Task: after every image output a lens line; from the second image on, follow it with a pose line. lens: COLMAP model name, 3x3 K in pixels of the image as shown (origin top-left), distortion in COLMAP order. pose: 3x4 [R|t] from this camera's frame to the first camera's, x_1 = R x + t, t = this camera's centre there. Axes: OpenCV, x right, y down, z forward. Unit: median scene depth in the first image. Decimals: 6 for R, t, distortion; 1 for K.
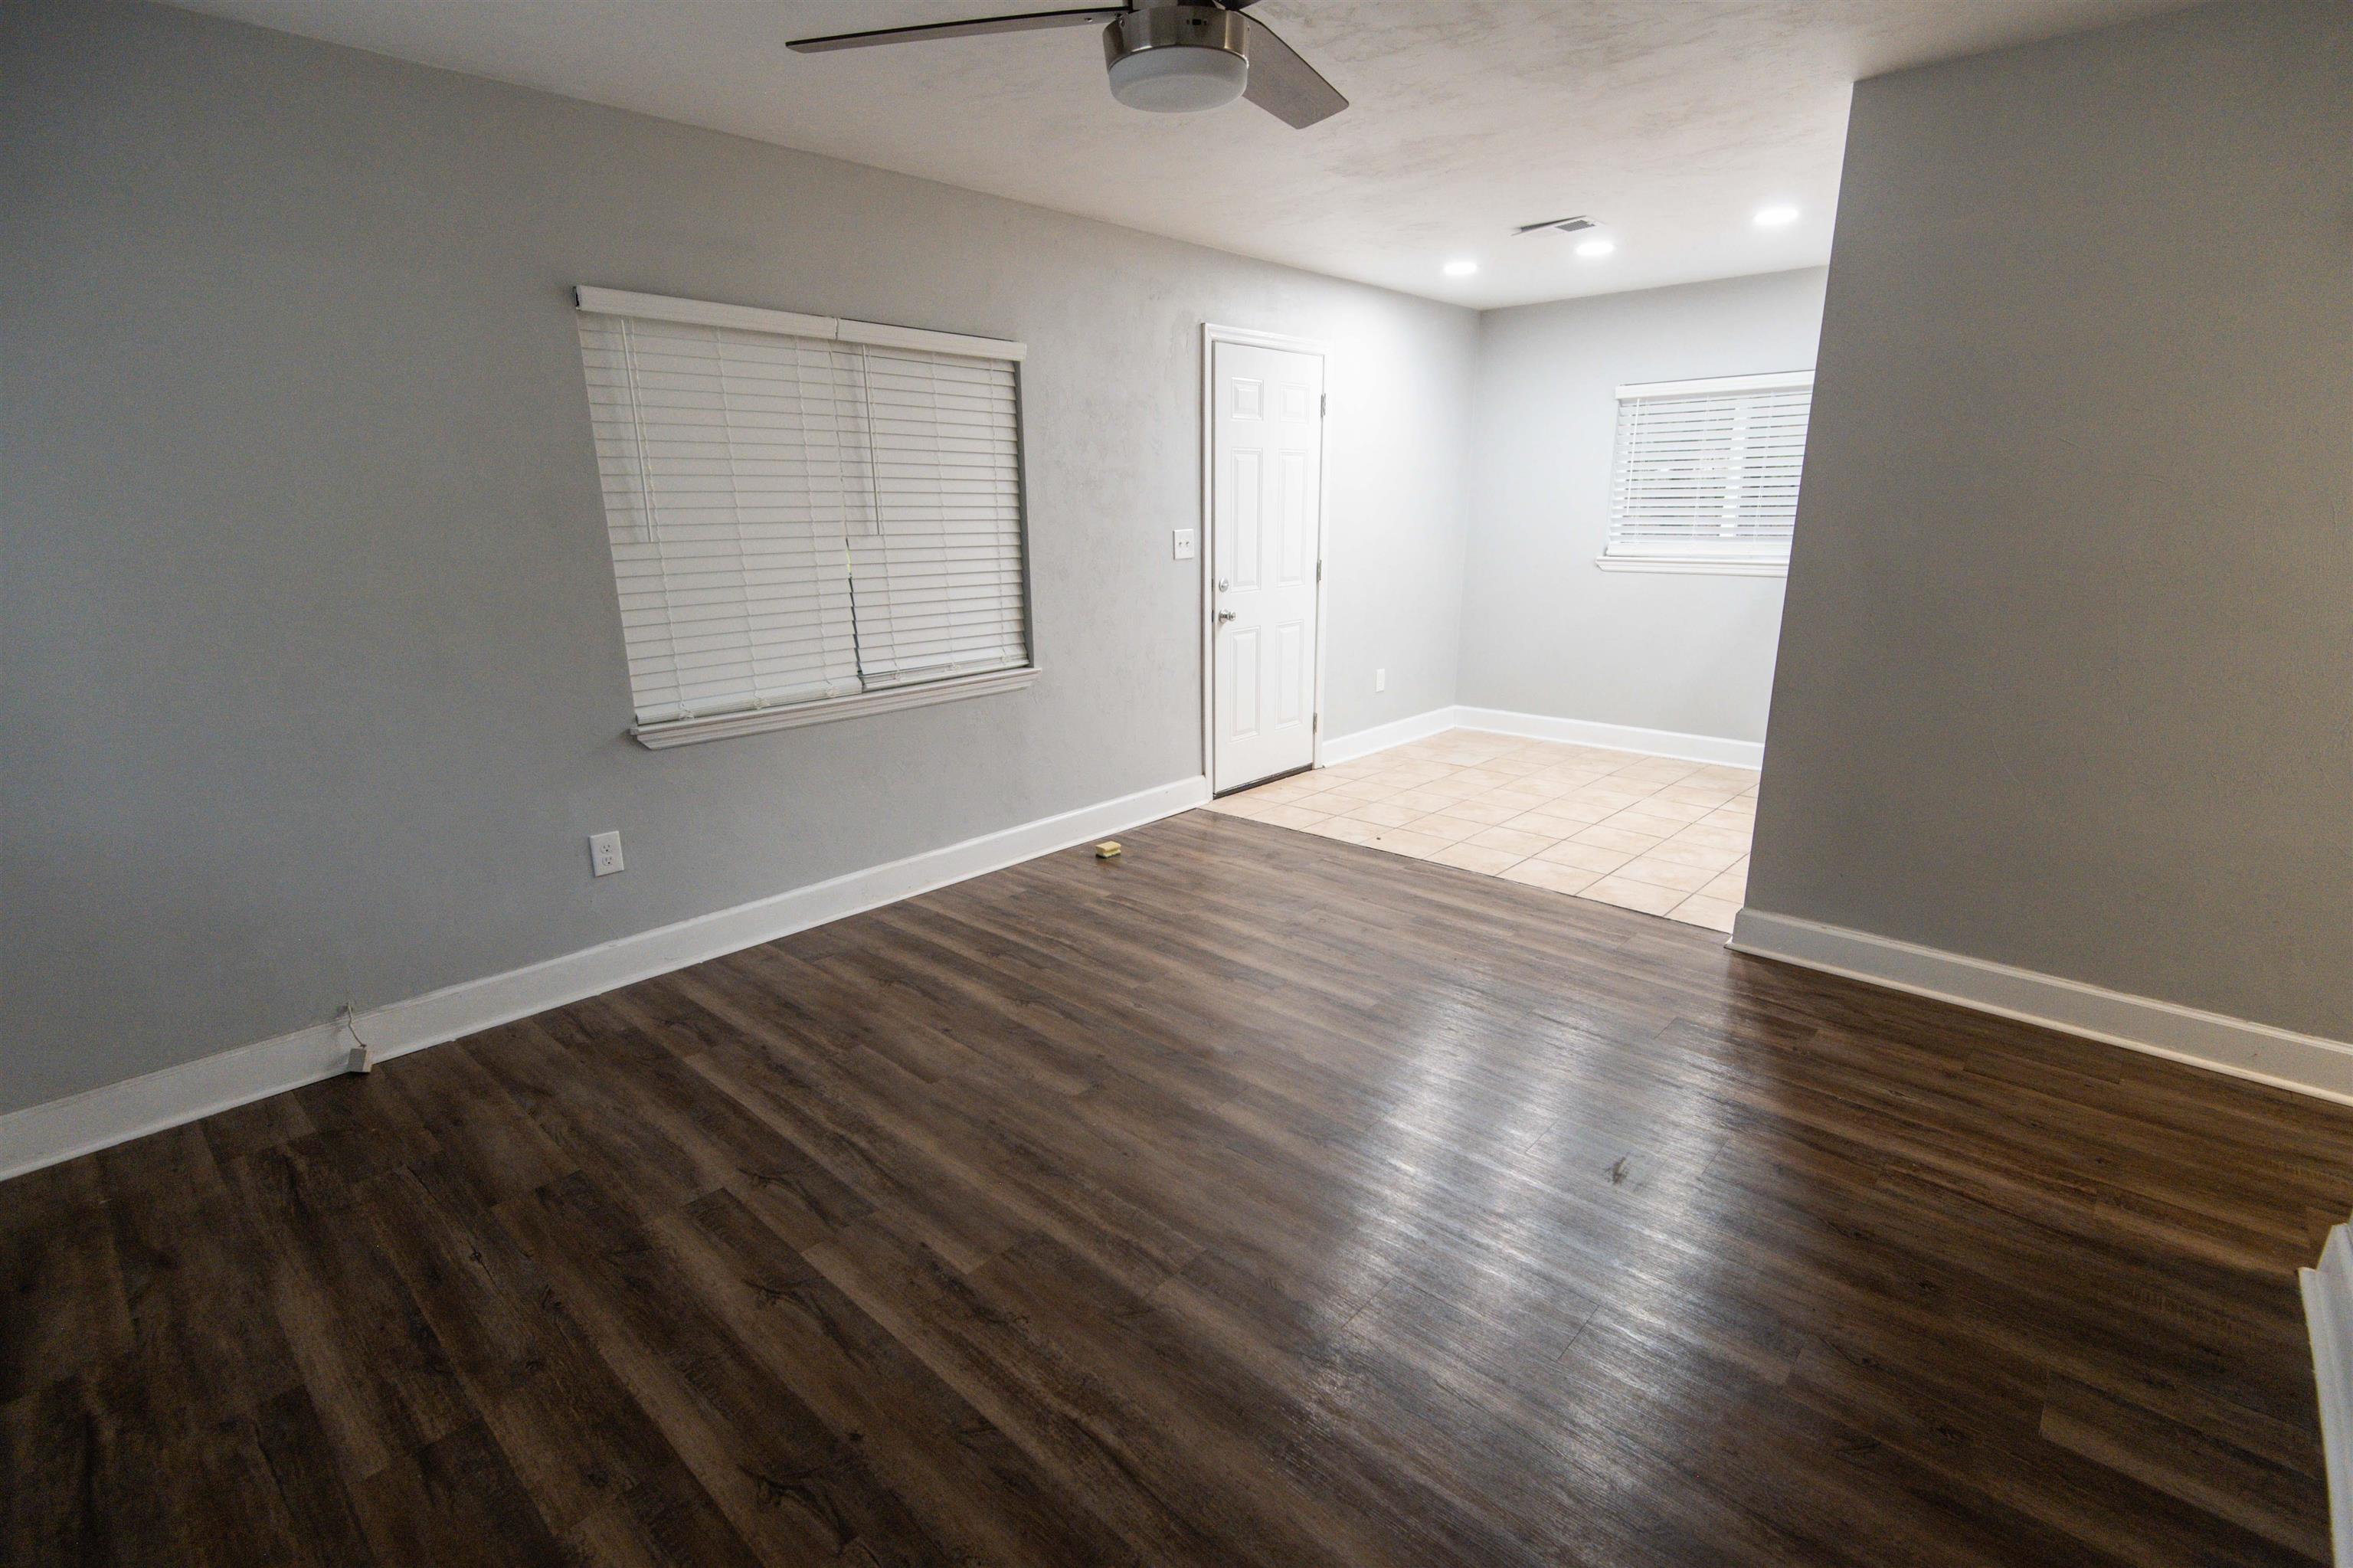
lens RADIAL K [[1083.2, 0, 1165.9], [0, 1083.2, 784.7], [0, 0, 1]] dist [0.017808, -0.001667]
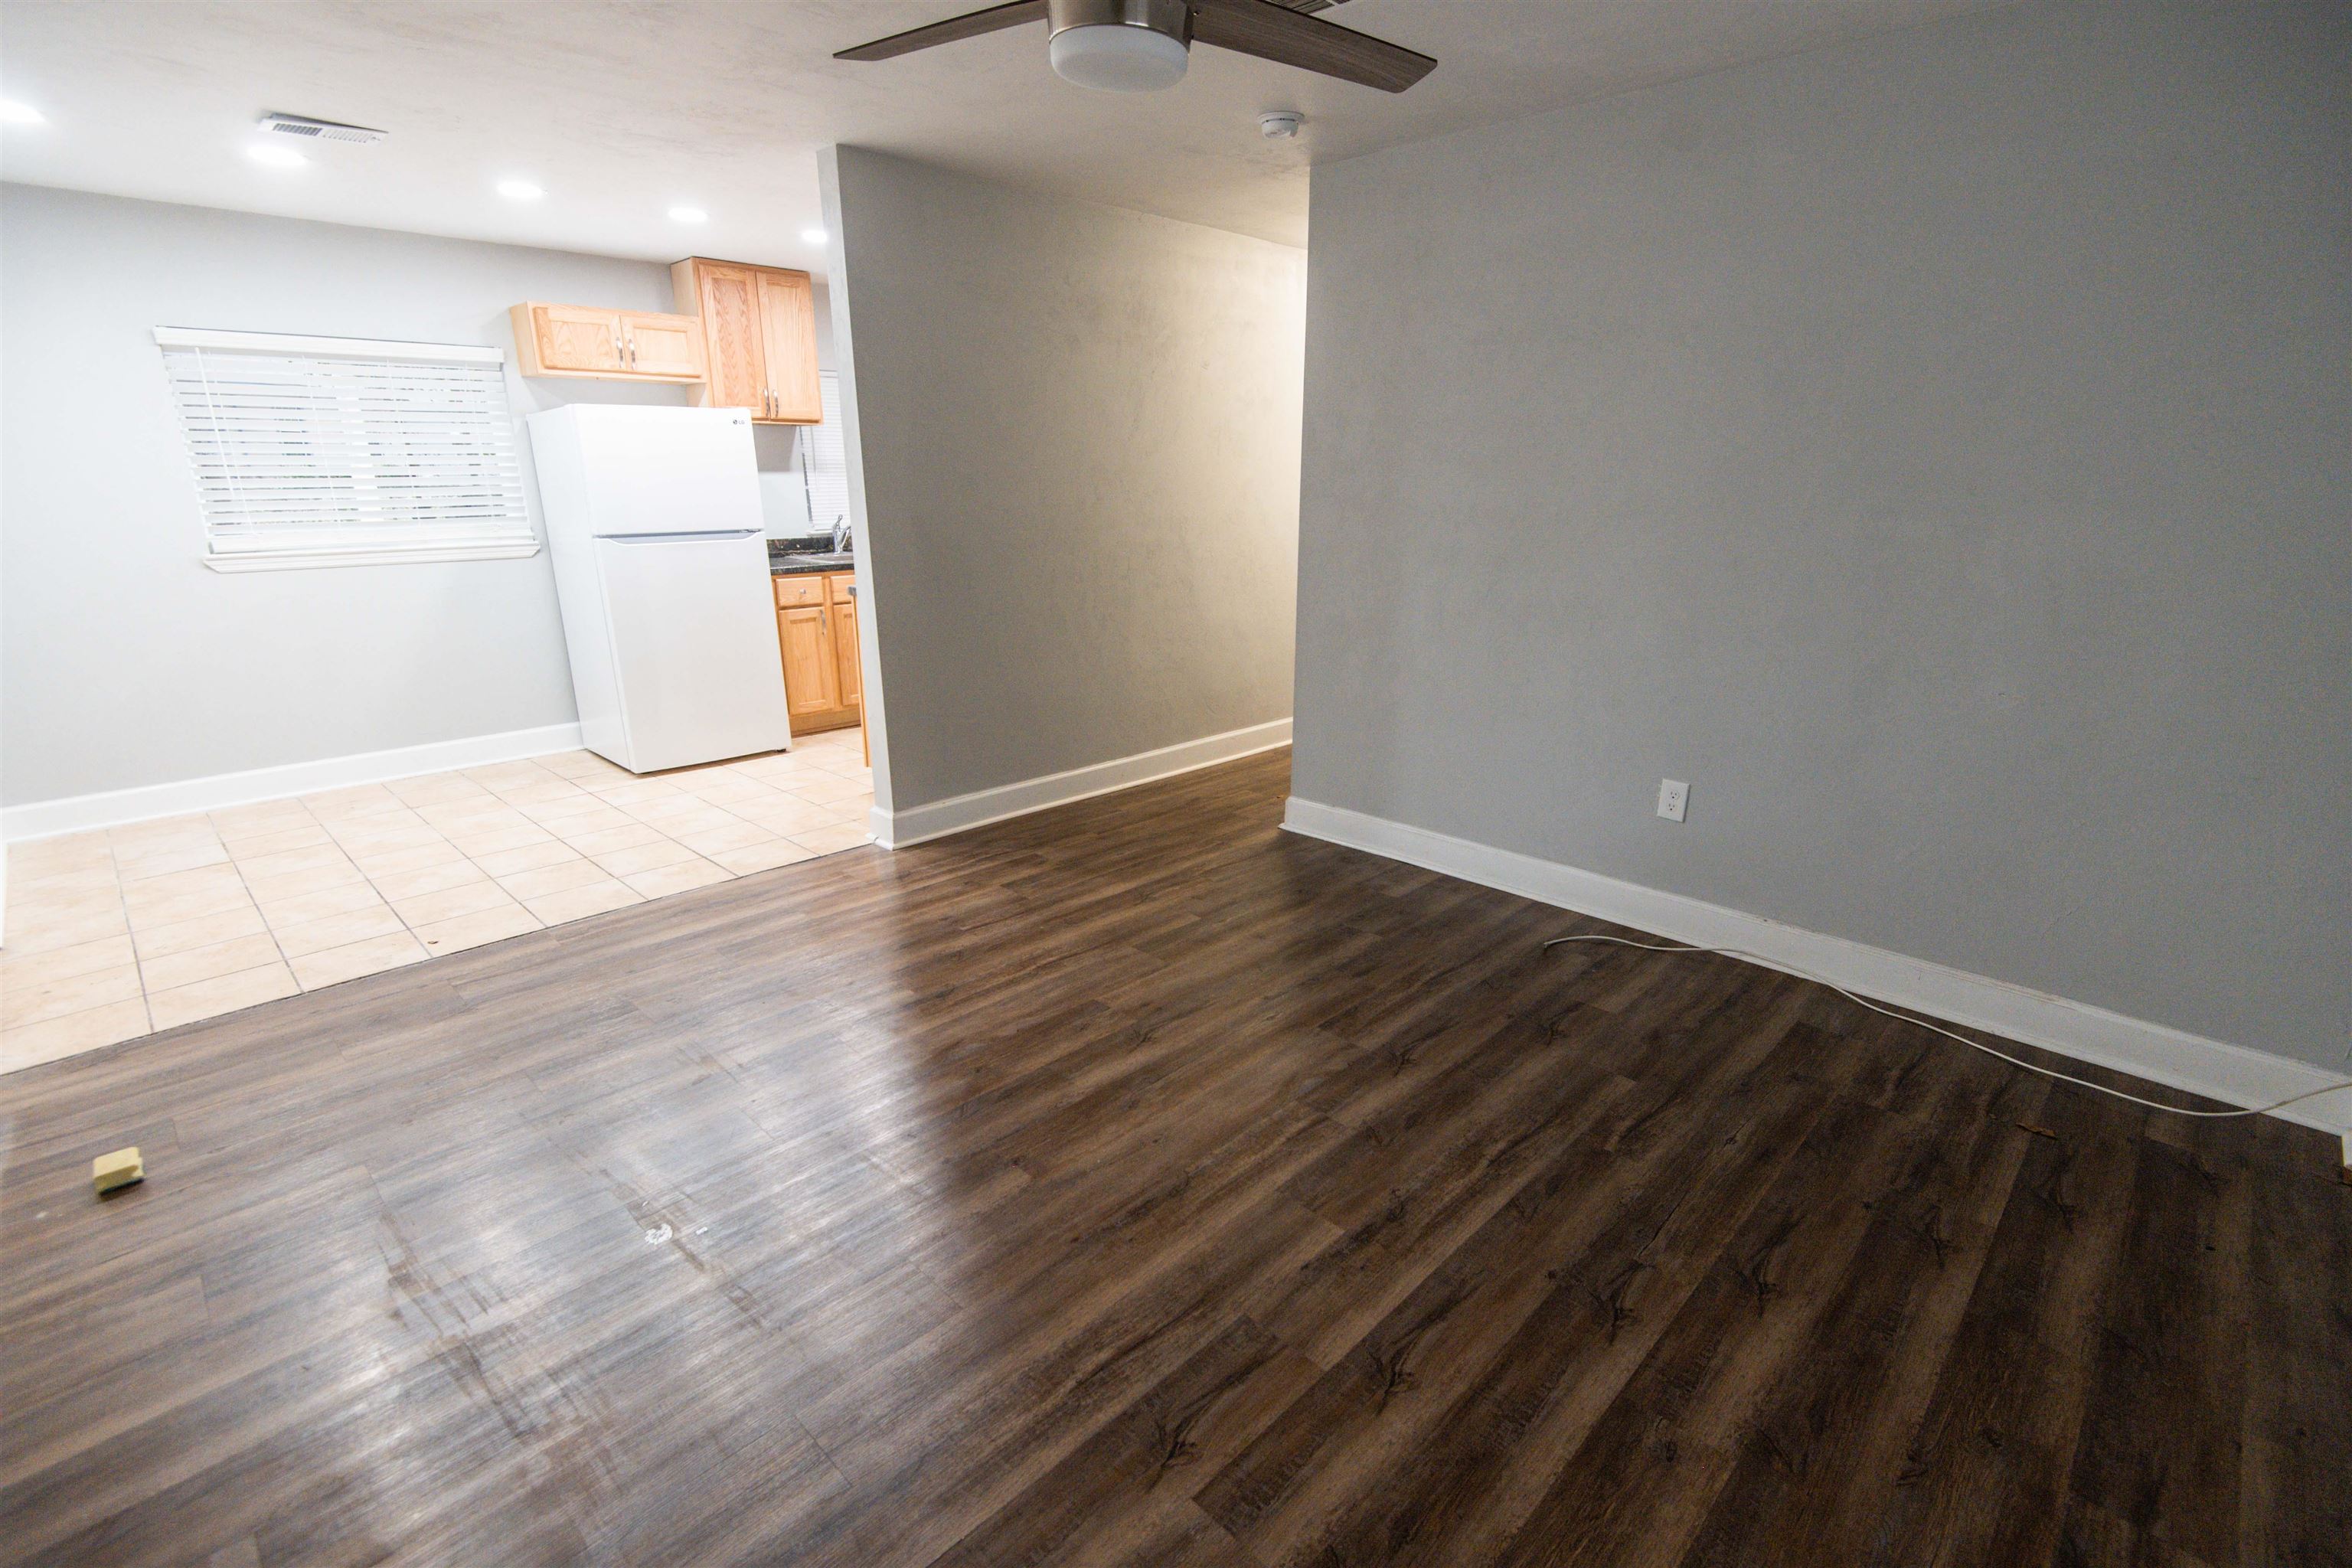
lens RADIAL K [[1082.7, 0, 1162.4], [0, 1082.7, 788.1], [0, 0, 1]] dist [0.017808, -0.001667]
pose [[0.040368, -0.271975, 0.961457, -0.978611], [0.254694, 0.933257, 0.253304, -0.229666], [-0.966179, 0.234652, 0.106944, 0.874679]]
